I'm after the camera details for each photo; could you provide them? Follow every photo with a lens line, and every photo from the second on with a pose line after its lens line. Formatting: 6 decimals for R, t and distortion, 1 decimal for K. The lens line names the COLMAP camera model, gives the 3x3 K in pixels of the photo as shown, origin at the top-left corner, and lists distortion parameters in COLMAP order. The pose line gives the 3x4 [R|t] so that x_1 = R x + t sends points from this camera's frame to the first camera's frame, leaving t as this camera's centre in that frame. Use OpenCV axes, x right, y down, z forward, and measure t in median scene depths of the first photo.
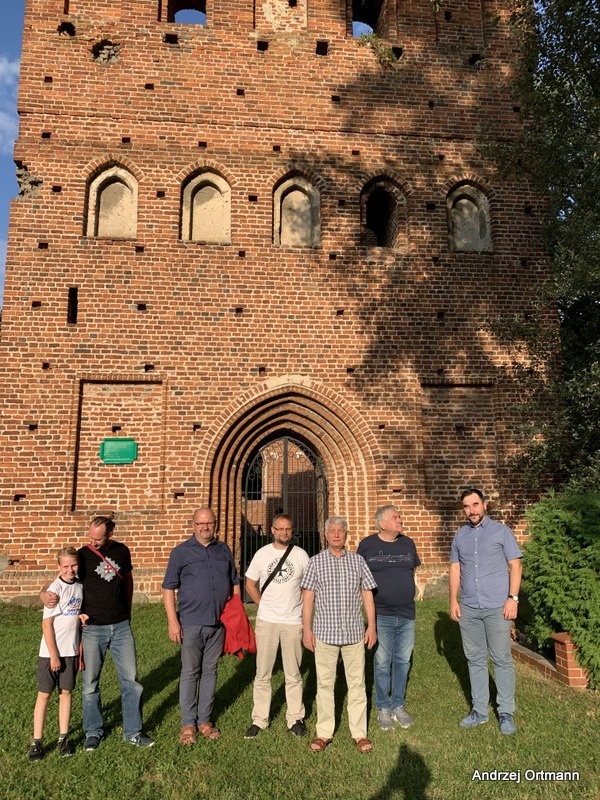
lens RADIAL K [[596.6, 0, 303.5], [0, 596.6, 405.6], [0, 0, 1]] dist [0.029910, -0.042177]
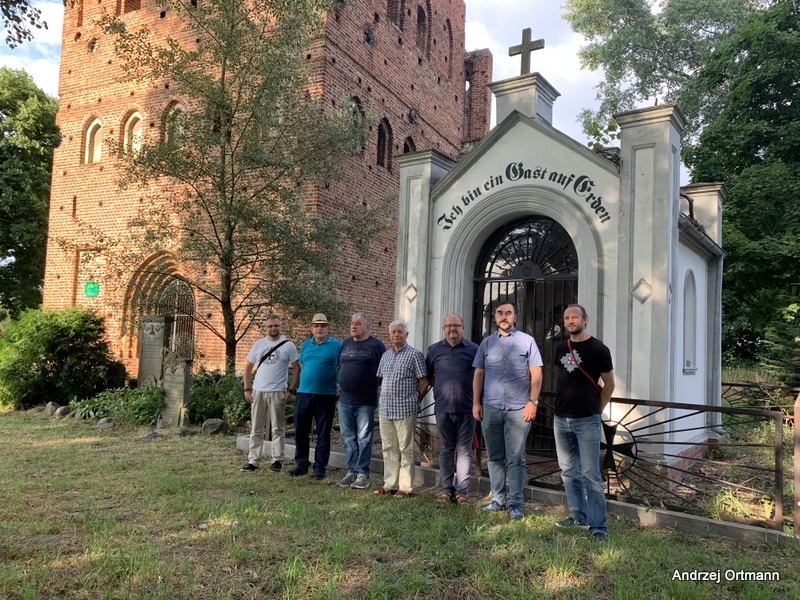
lens RADIAL K [[594.0, 0, 406.9], [0, 594.0, 305.6], [0, 0, 1]] dist [0.031345, -0.044740]
pose [[0.854290, 0.005269, -0.519770, 1.315664], [0.046356, 0.995192, 0.086280, 0.014476], [0.517726, -0.097803, 0.849938, -0.008508]]
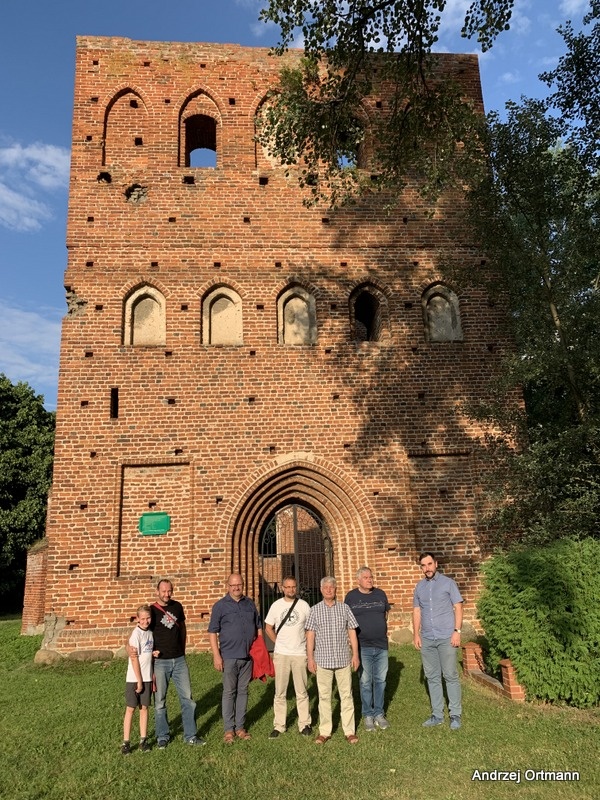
lens RADIAL K [[602.9, 0, 301.9], [0, 602.9, 403.9], [0, 0, 1]] dist [0.058666, -0.099140]
pose [[0.998933, -0.041543, -0.020155, 0.016873], [0.039646, 0.995437, -0.086796, -0.042746], [0.023669, 0.085904, 0.996022, -0.202707]]
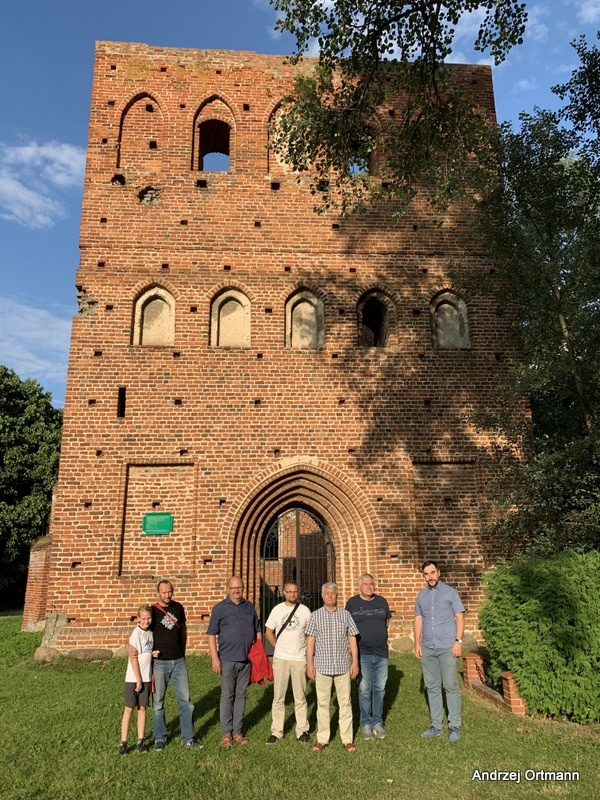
lens RADIAL K [[603.0, 0, 297.5], [0, 603.0, 396.0], [0, 0, 1]] dist [0.059824, -0.099283]
pose [[0.999205, -0.016532, -0.036271, 0.016776], [0.012625, 0.994350, -0.105398, -0.043813], [0.037809, 0.104856, 0.993768, -0.205976]]
